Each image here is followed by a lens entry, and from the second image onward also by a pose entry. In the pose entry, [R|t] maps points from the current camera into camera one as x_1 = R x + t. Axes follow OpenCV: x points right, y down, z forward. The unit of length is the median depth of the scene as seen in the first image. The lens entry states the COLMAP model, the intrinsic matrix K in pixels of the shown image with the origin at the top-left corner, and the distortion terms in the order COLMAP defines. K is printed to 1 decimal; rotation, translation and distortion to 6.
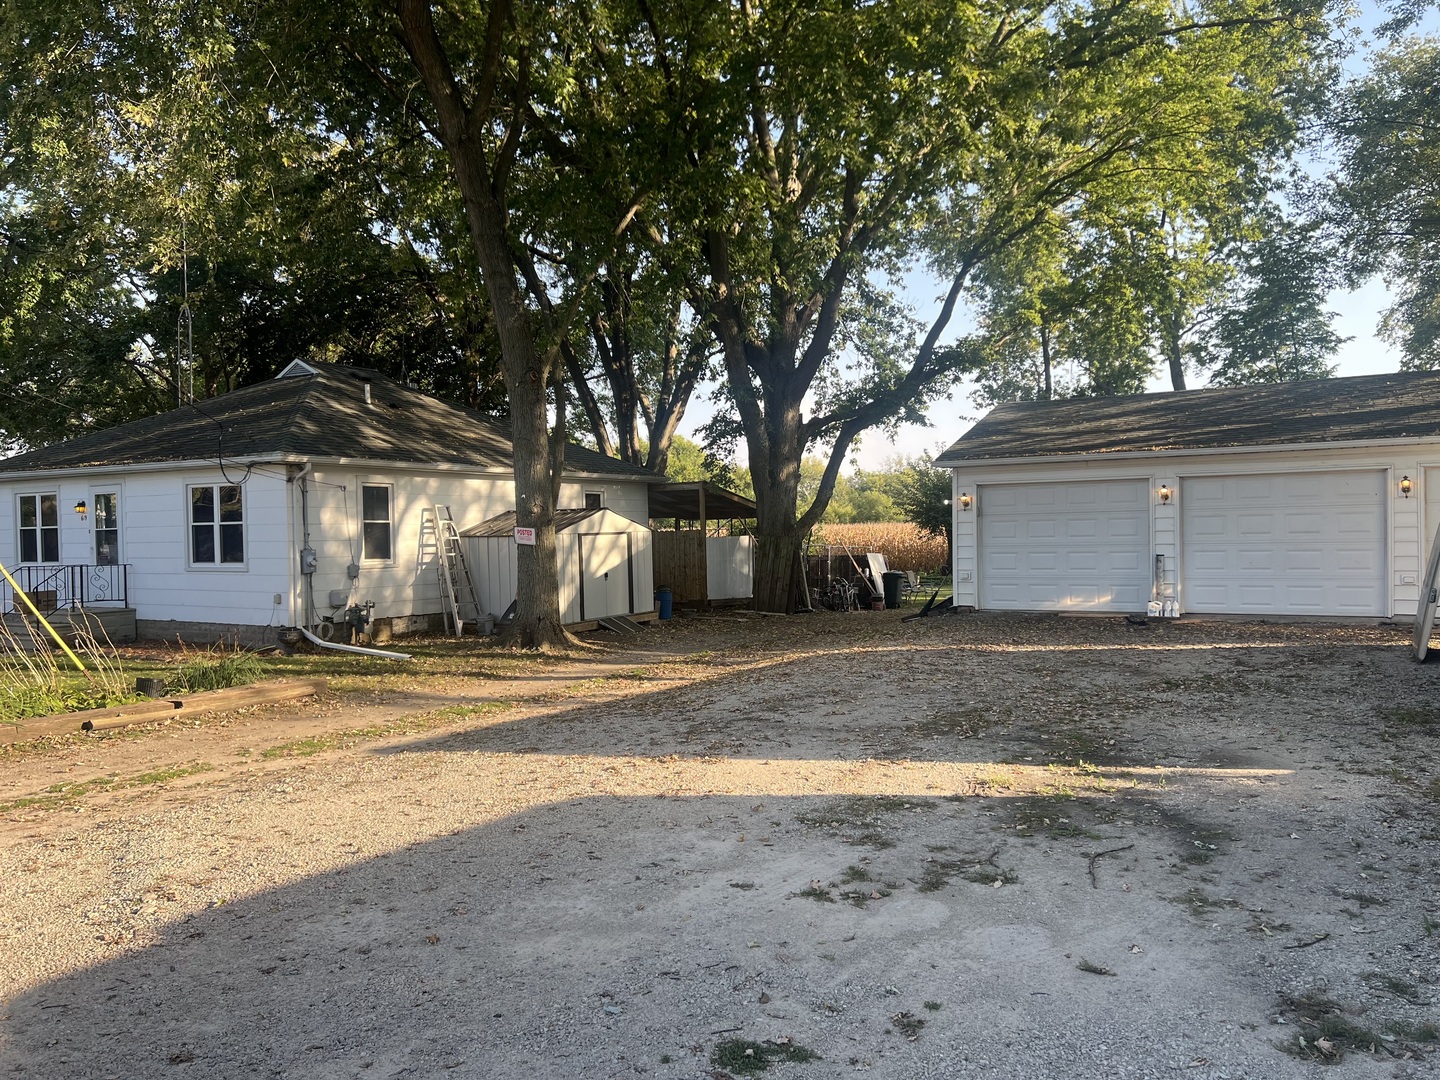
lens RADIAL K [[1075.8, 0, 719.4], [0, 1075.8, 539.8], [0, 0, 1]] dist [0.046558, -0.001075]
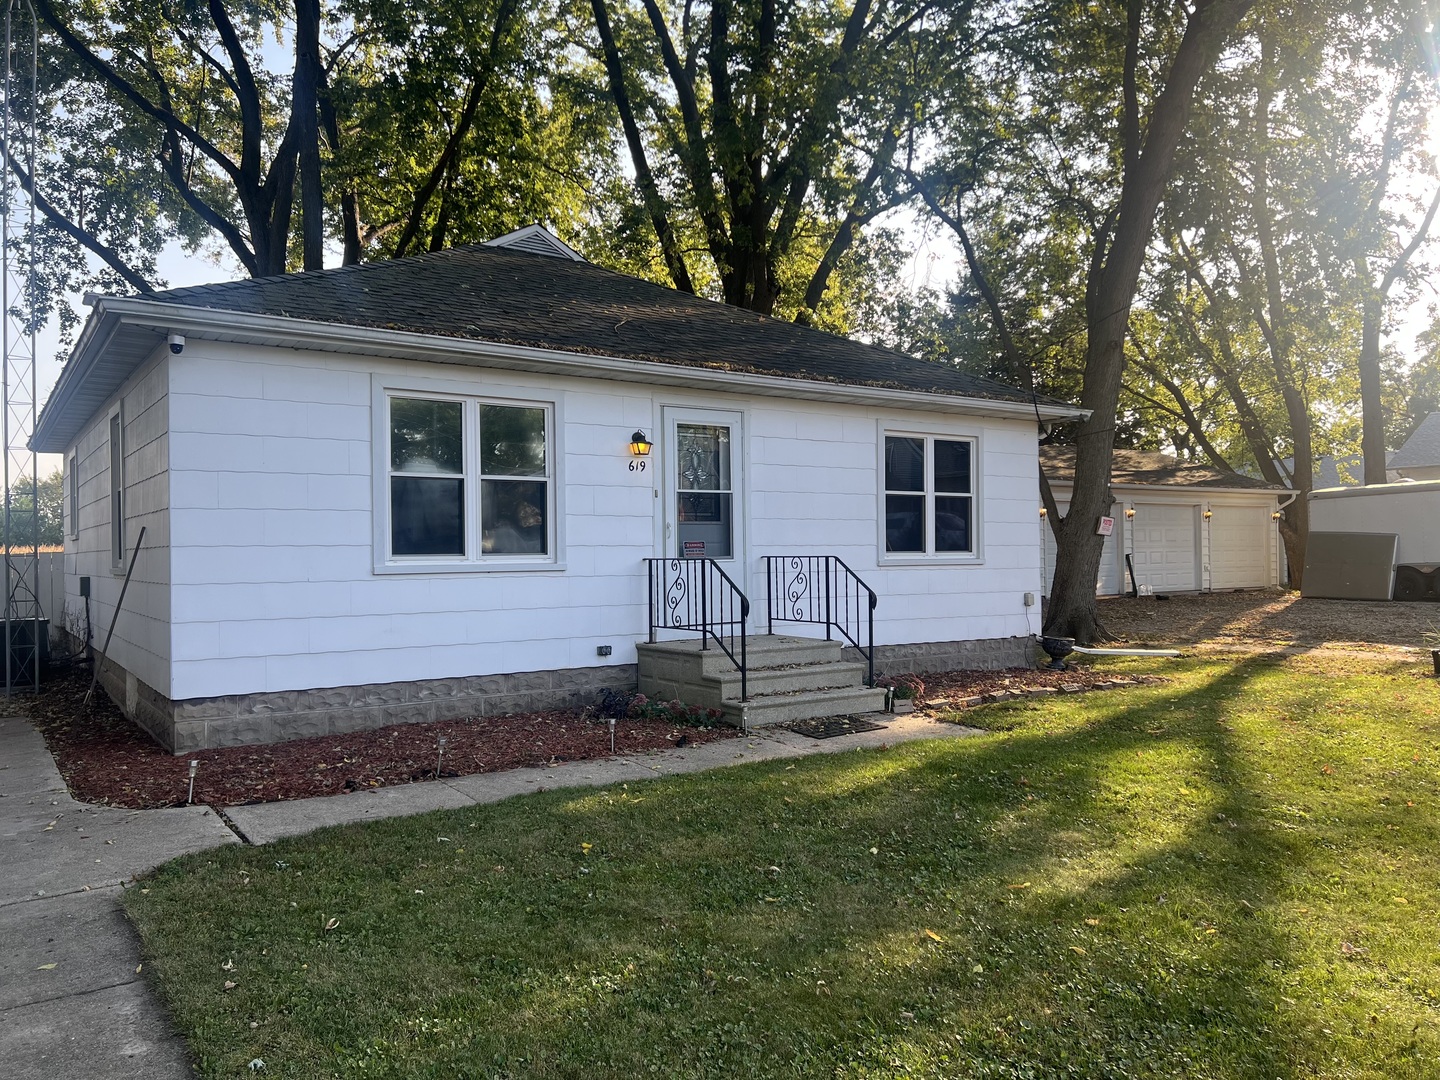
lens RADIAL K [[1075.8, 0, 720.9], [0, 1075.8, 543.4], [0, 0, 1]] dist [0.046558, -0.001075]
pose [[0.415778, 0.021464, 0.909213, -1.114891], [0.010537, 0.999541, -0.028414, 0.033196], [-0.909405, 0.021394, 0.415360, 0.838872]]
